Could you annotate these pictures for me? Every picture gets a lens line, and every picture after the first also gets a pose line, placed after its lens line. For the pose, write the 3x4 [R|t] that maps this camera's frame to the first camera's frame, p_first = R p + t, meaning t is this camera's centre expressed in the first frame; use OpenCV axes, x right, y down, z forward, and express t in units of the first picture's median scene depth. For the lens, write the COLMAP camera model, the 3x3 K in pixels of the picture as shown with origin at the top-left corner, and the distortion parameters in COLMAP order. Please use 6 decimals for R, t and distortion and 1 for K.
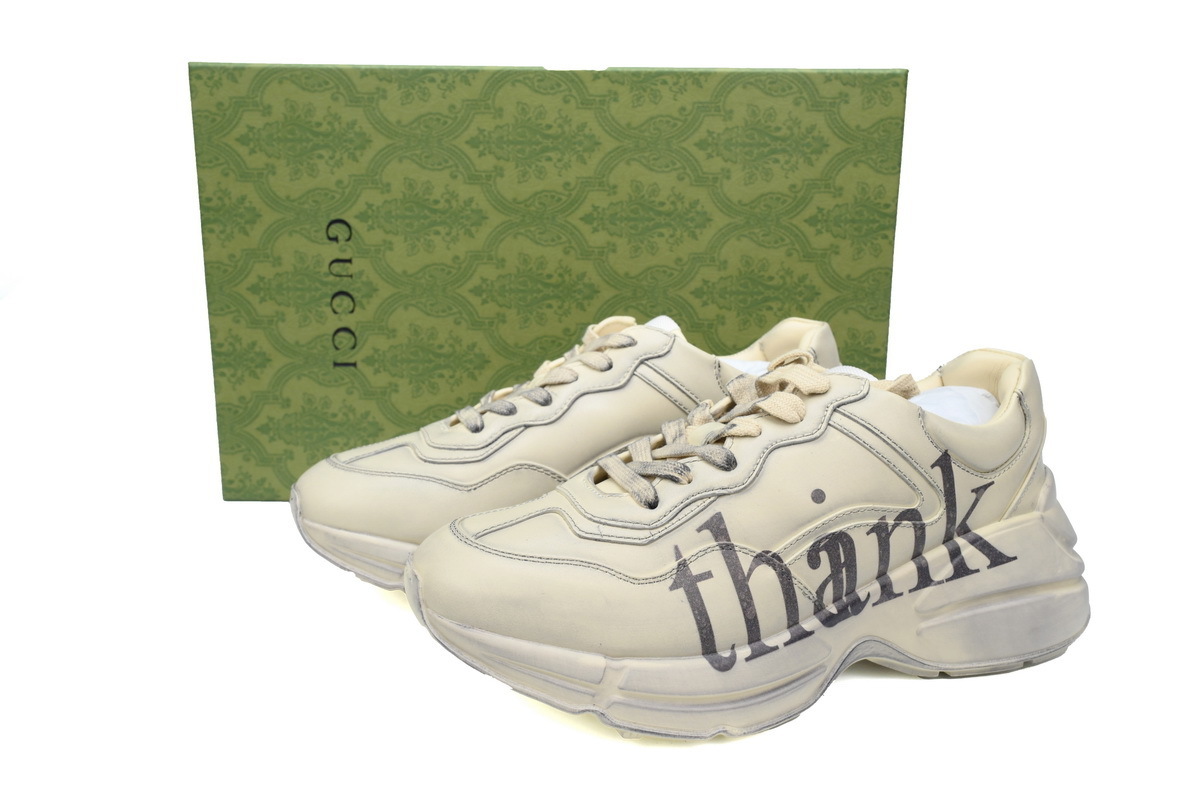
lens RADIAL K [[1029.4, 0, 601.0], [0, 1029.4, 398.2], [0, 0, 1]] dist [-0.000683, -0.001045]
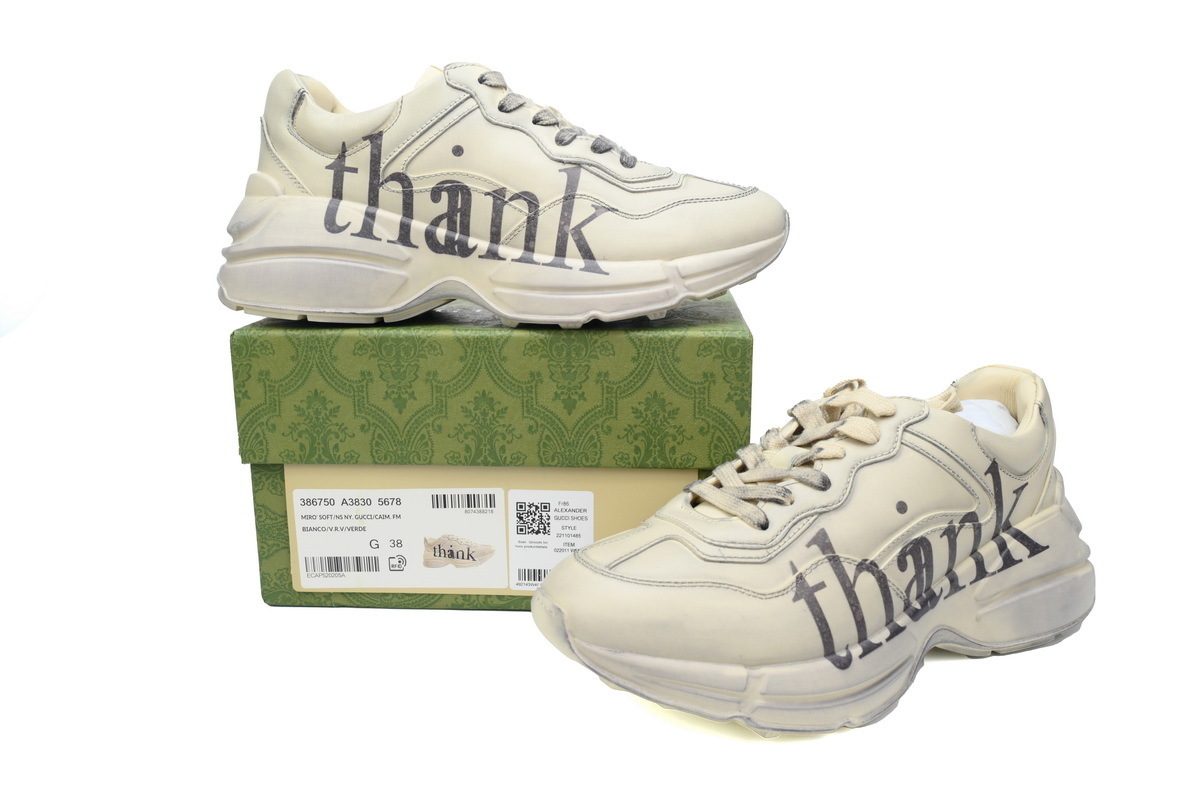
lens RADIAL K [[1029.4, 0, 599.1], [0, 1029.4, 399.8], [0, 0, 1]] dist [-0.000683, -0.001045]
pose [[0.984328, -0.054409, 0.167744, -0.297320], [0.053495, 0.998518, 0.009963, -0.051896], [-0.168037, -0.000834, 0.985780, -0.062952]]
